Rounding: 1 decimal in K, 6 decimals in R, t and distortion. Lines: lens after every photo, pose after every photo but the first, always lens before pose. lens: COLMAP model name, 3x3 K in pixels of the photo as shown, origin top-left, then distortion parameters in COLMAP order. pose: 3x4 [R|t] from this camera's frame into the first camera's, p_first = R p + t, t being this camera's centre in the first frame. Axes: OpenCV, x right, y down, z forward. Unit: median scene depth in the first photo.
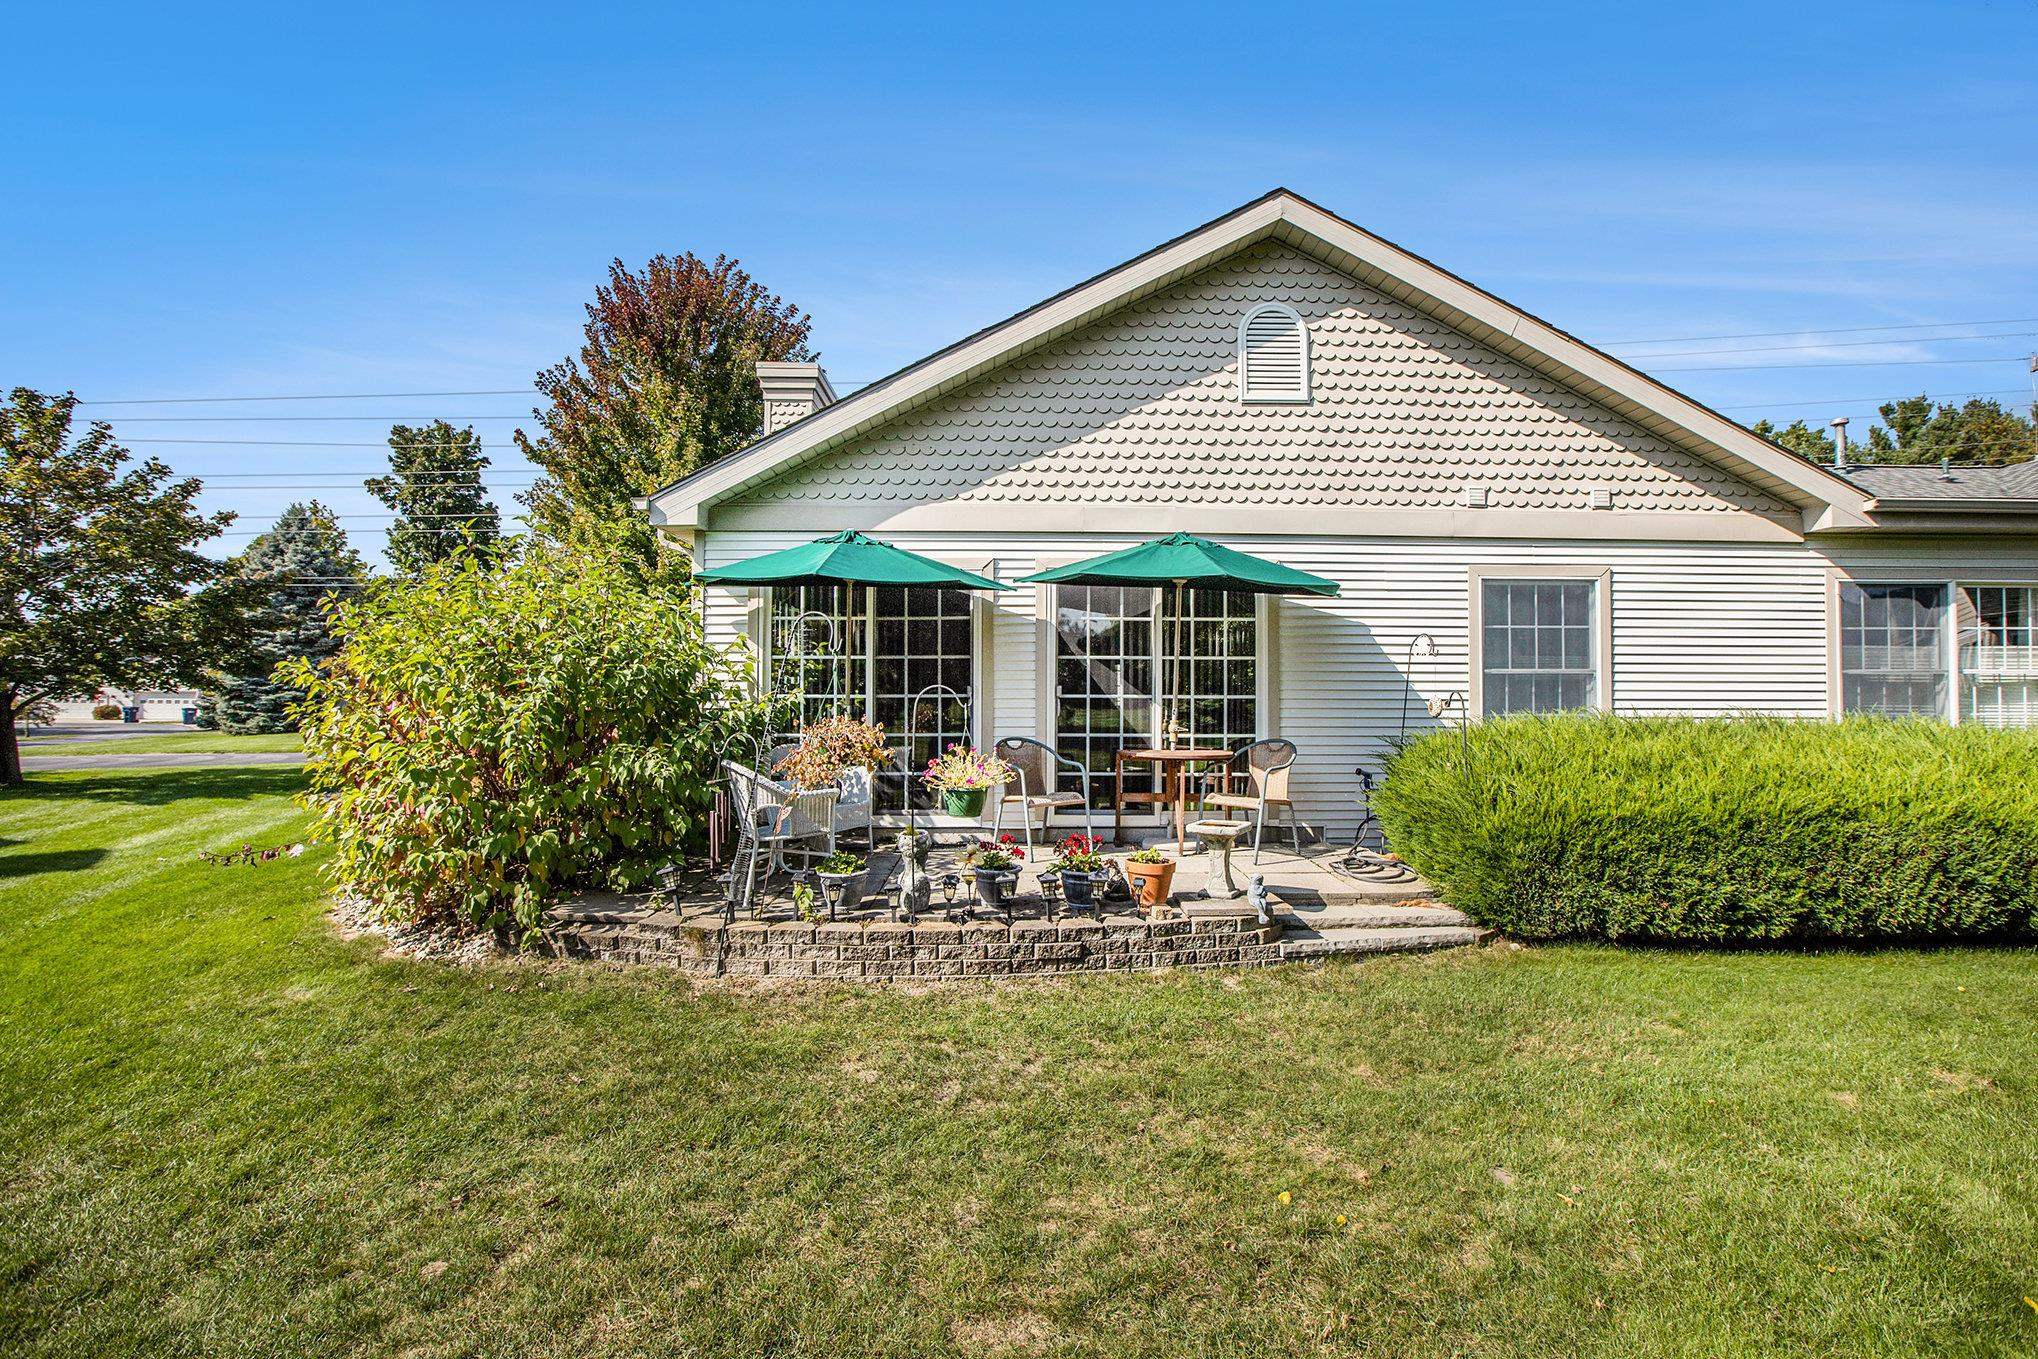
lens RADIAL K [[926.7, 0, 1013.2], [0, 926.7, 663.8], [0, 0, 1]] dist [-0.066924, 0.026056]
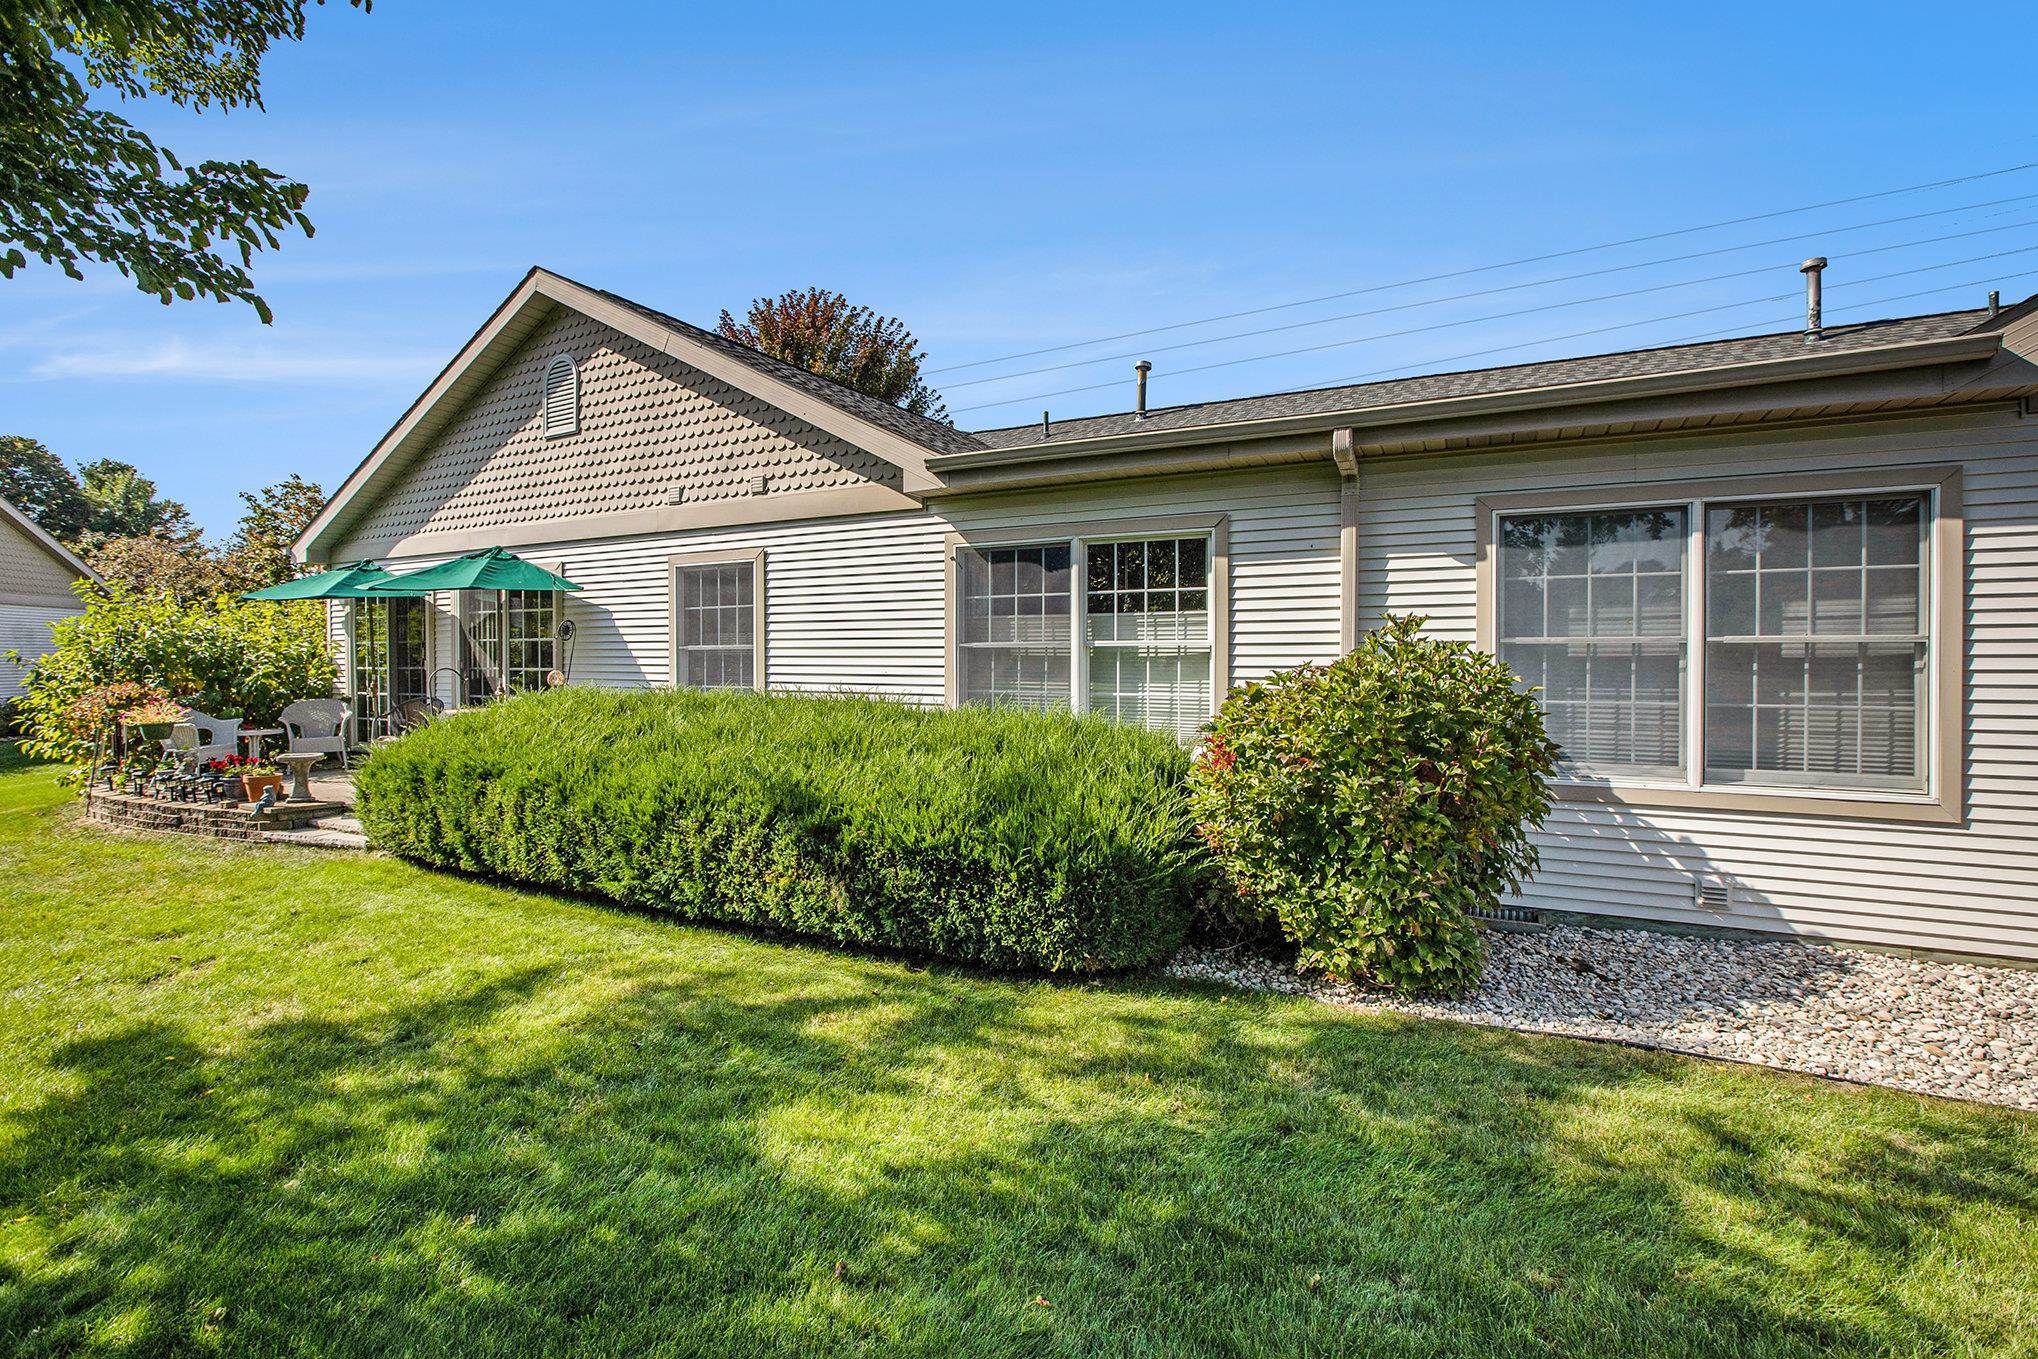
lens RADIAL K [[926.7, 0, 1013.2], [0, 926.7, 663.8], [0, 0, 1]] dist [-0.066924, 0.026056]
pose [[0.883754, -0.001058, -0.467951, 1.419777], [0.019042, 0.999250, 0.033703, -0.003312], [0.467565, -0.038696, 0.883111, 0.177861]]
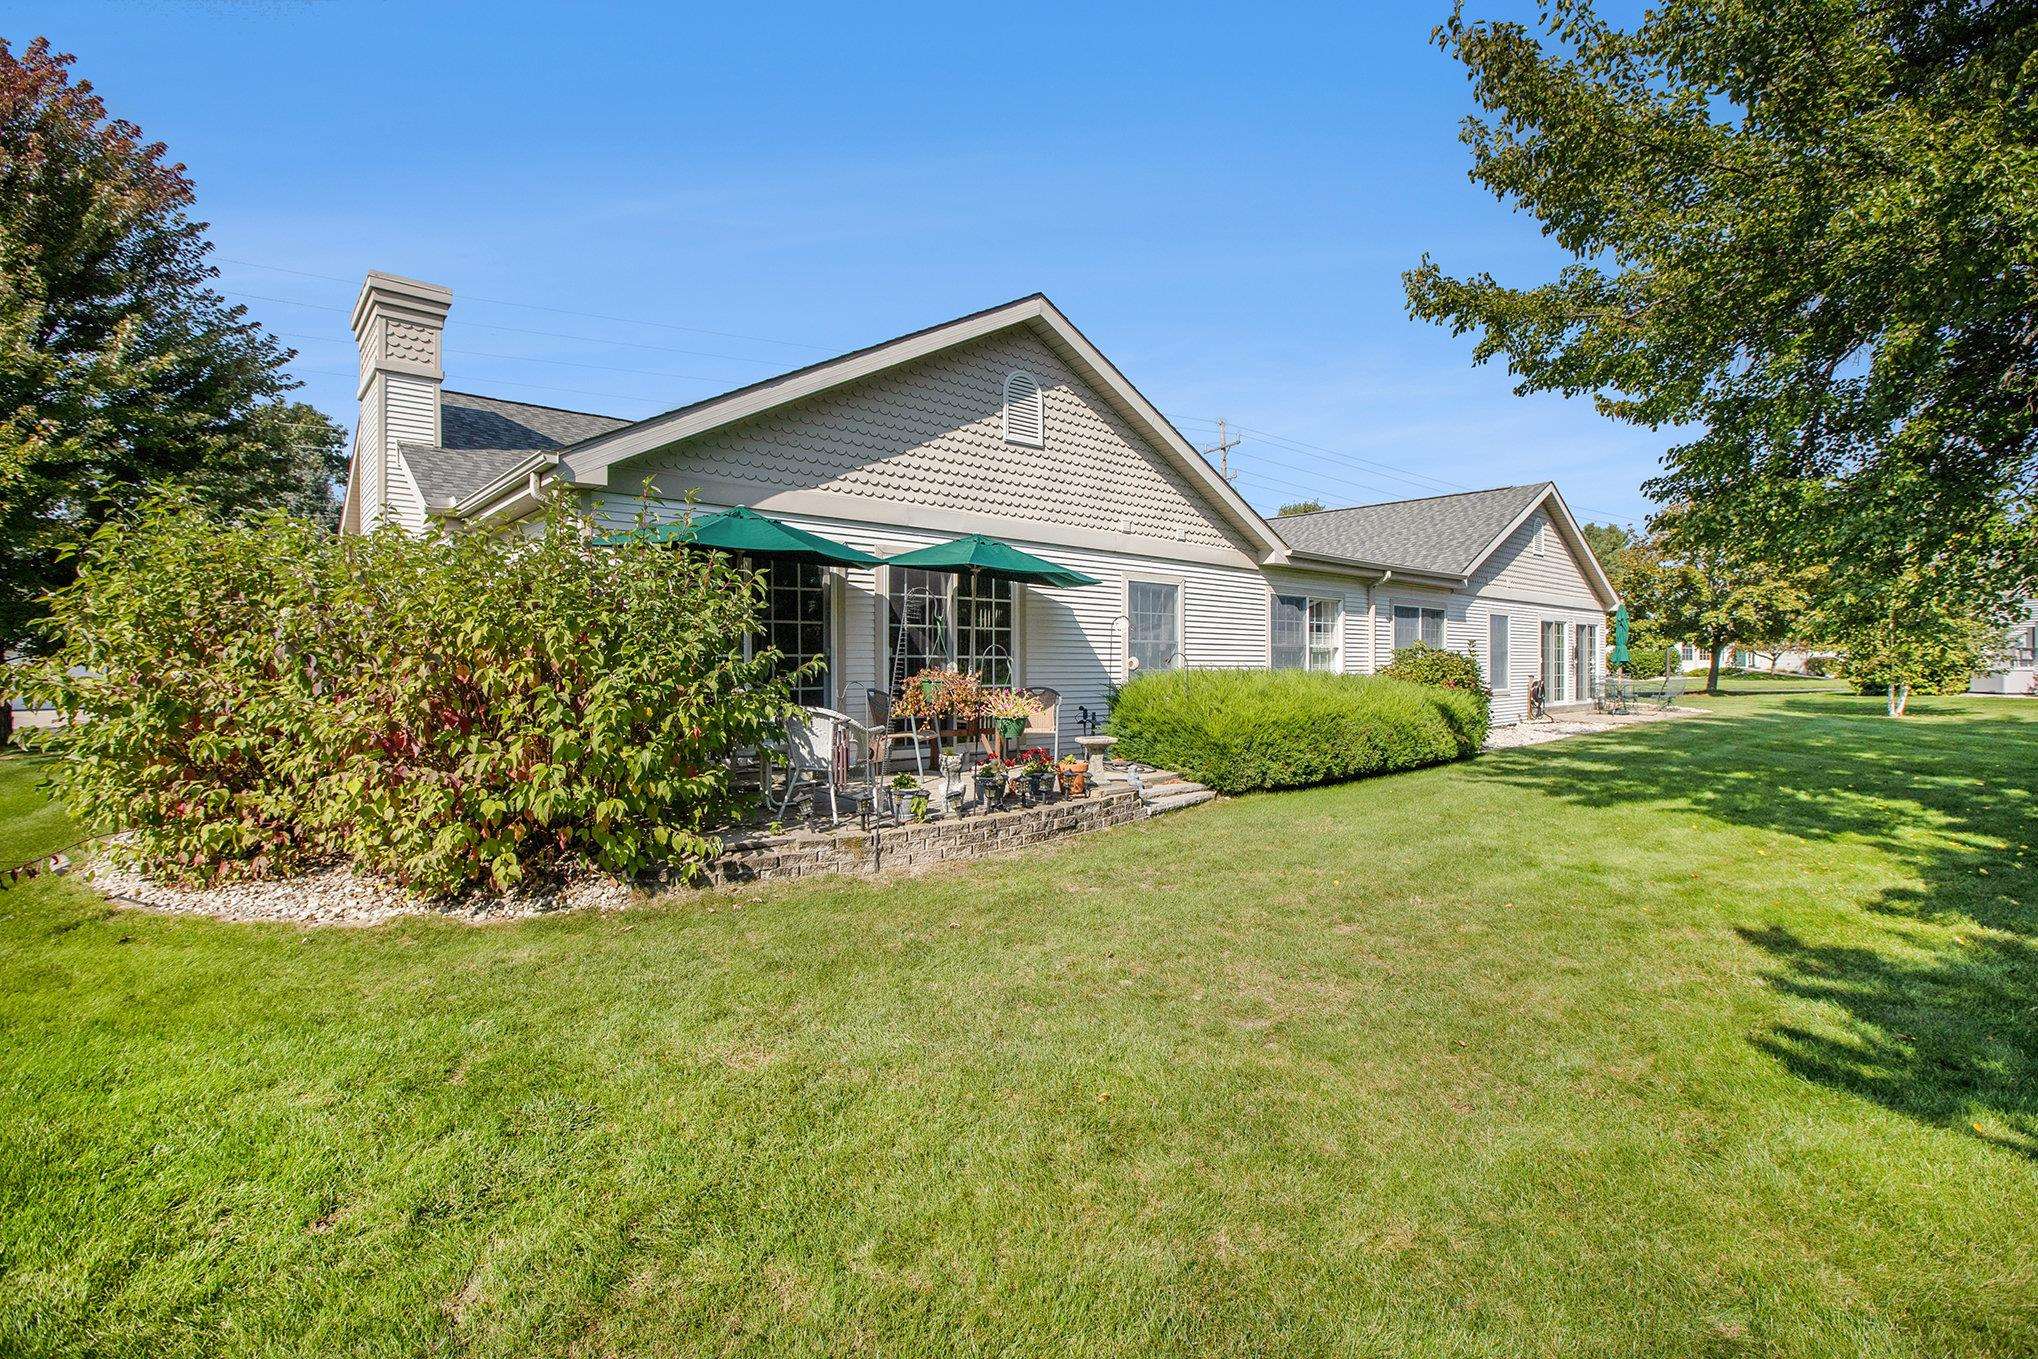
lens RADIAL K [[916.1, 0, 1002.0], [0, 916.1, 664.2], [0, 0, 1]] dist [-0.093578, 0.051671]
pose [[0.771271, -0.001542, 0.636505, -0.613422], [-0.014479, 0.999696, 0.019967, 0.017874], [-0.636343, -0.024616, 0.771014, -0.042244]]
